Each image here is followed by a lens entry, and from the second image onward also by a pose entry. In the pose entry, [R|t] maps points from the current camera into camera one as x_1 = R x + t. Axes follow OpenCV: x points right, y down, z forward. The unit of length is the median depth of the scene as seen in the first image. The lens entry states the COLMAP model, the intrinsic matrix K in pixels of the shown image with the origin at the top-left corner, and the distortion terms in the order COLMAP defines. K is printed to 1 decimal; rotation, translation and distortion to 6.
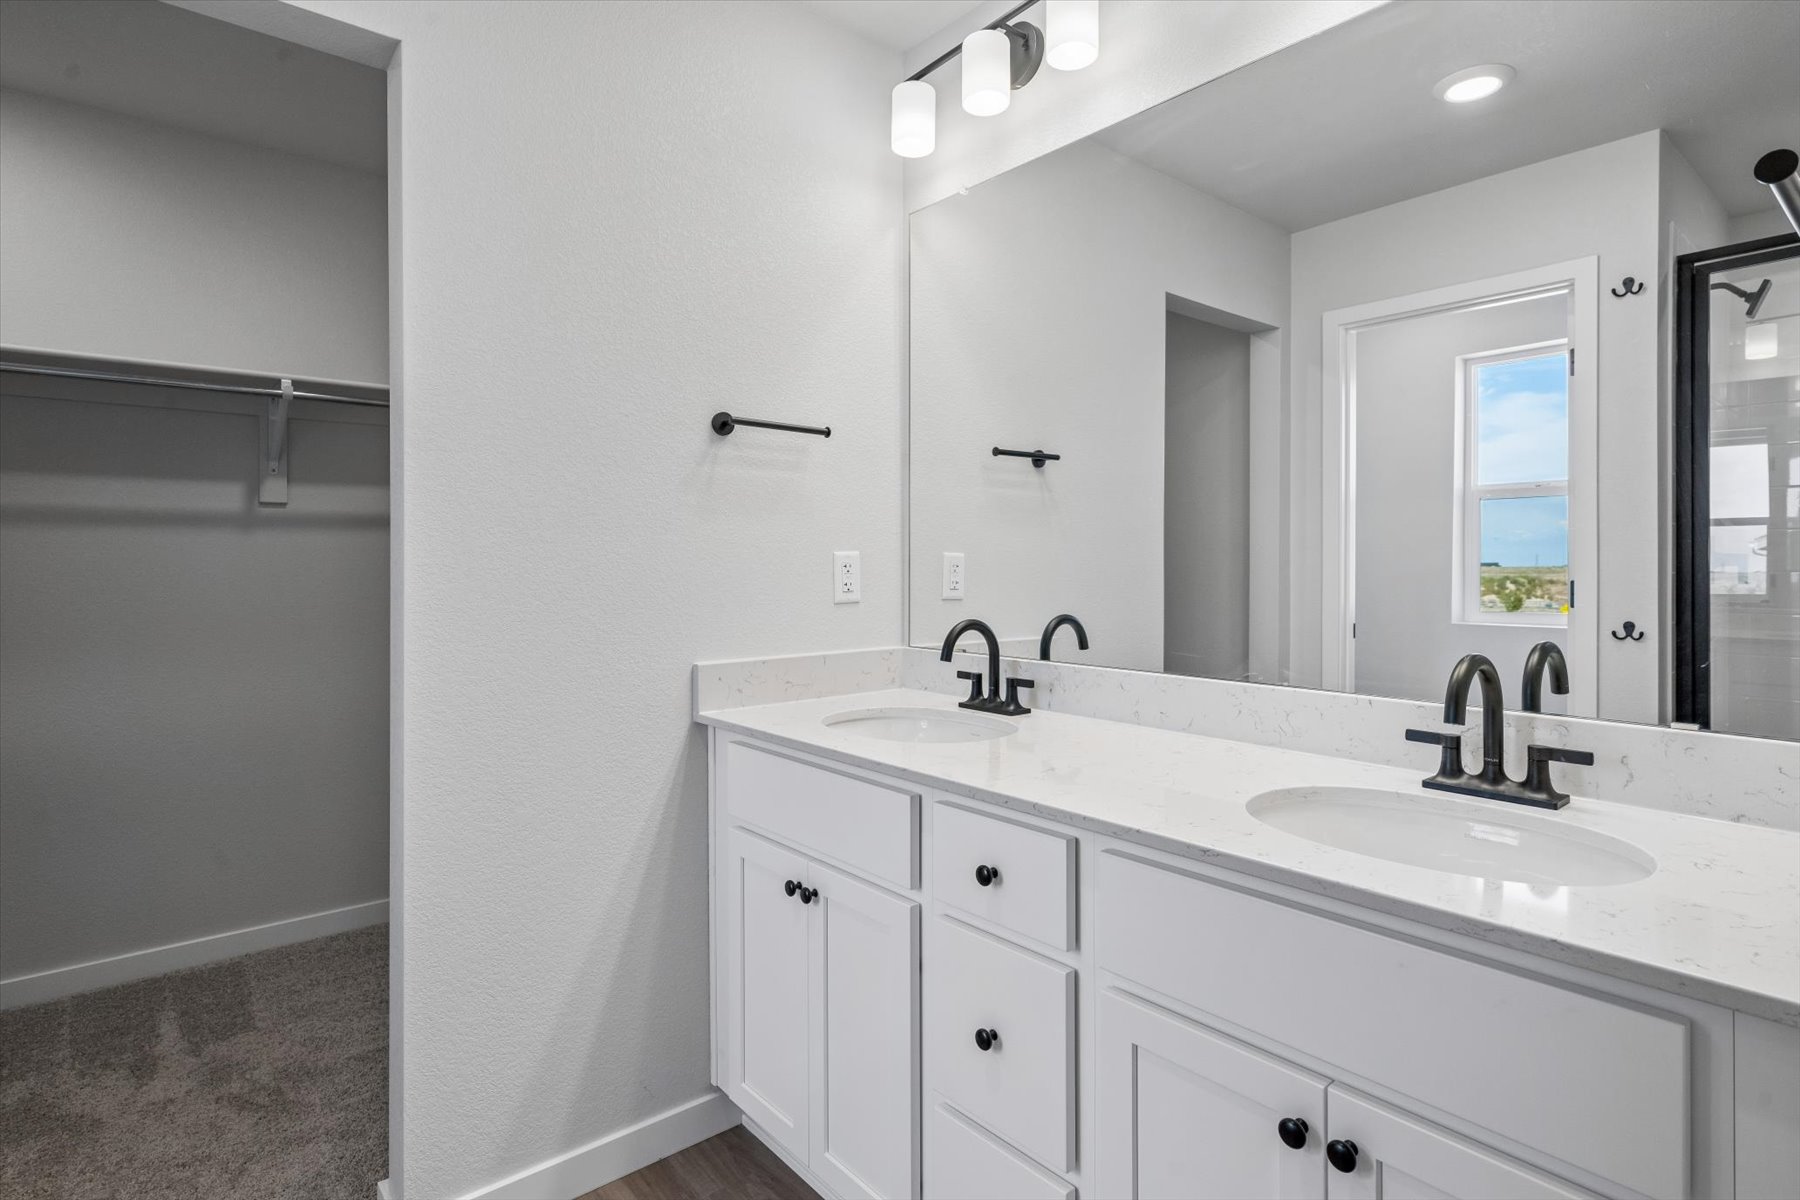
lens RADIAL K [[909.0, 0, 900.4], [0, 909.0, 560.4], [0, 0, 1]] dist [0.000896, 0.000620]
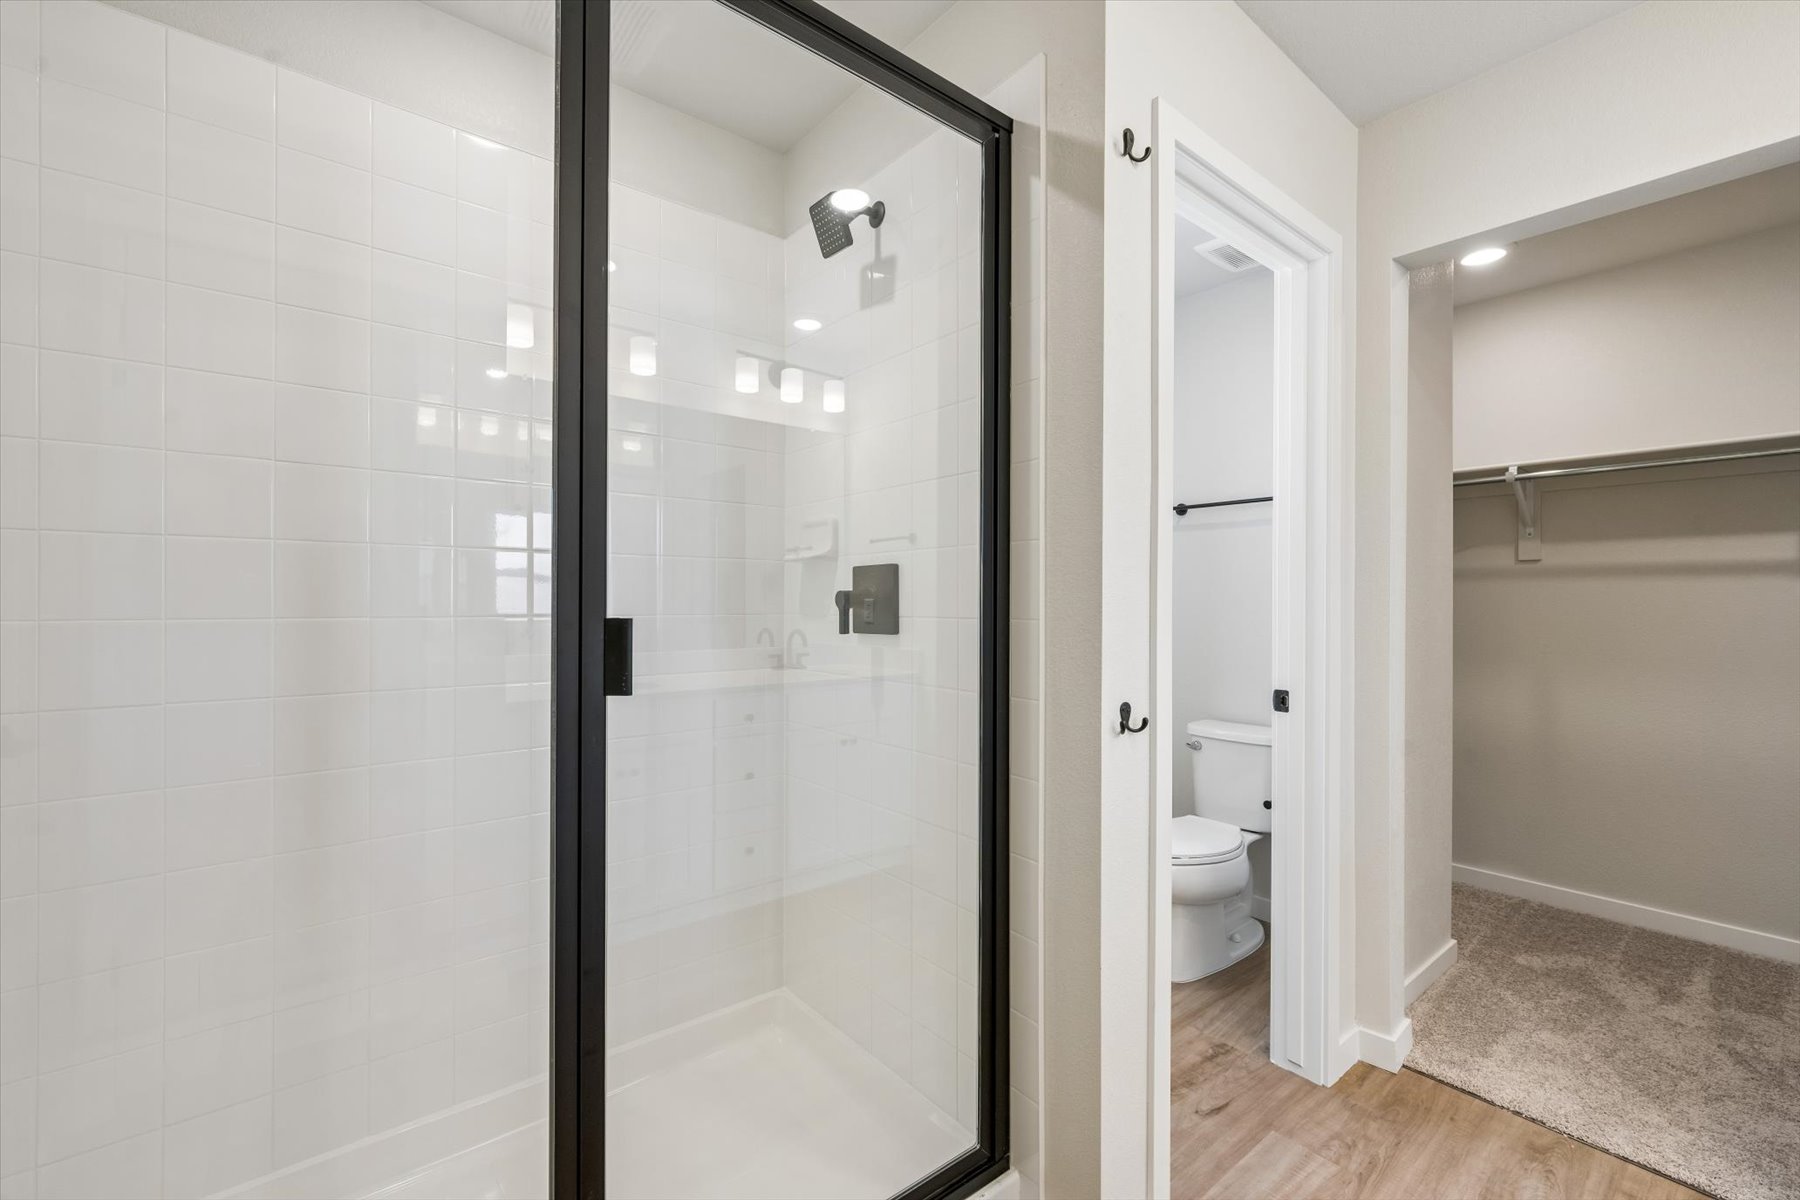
lens RADIAL K [[740.0, 0, 900.0], [0, 740.0, 600.0], [0, 0, 1]] dist [-0.000775, 0.000043]
pose [[-0.025665, 0.001204, -0.999670, 0.233566], [-0.004527, 0.999989, 0.001321, 0.008368], [0.999660, 0.004560, -0.025660, -0.054407]]
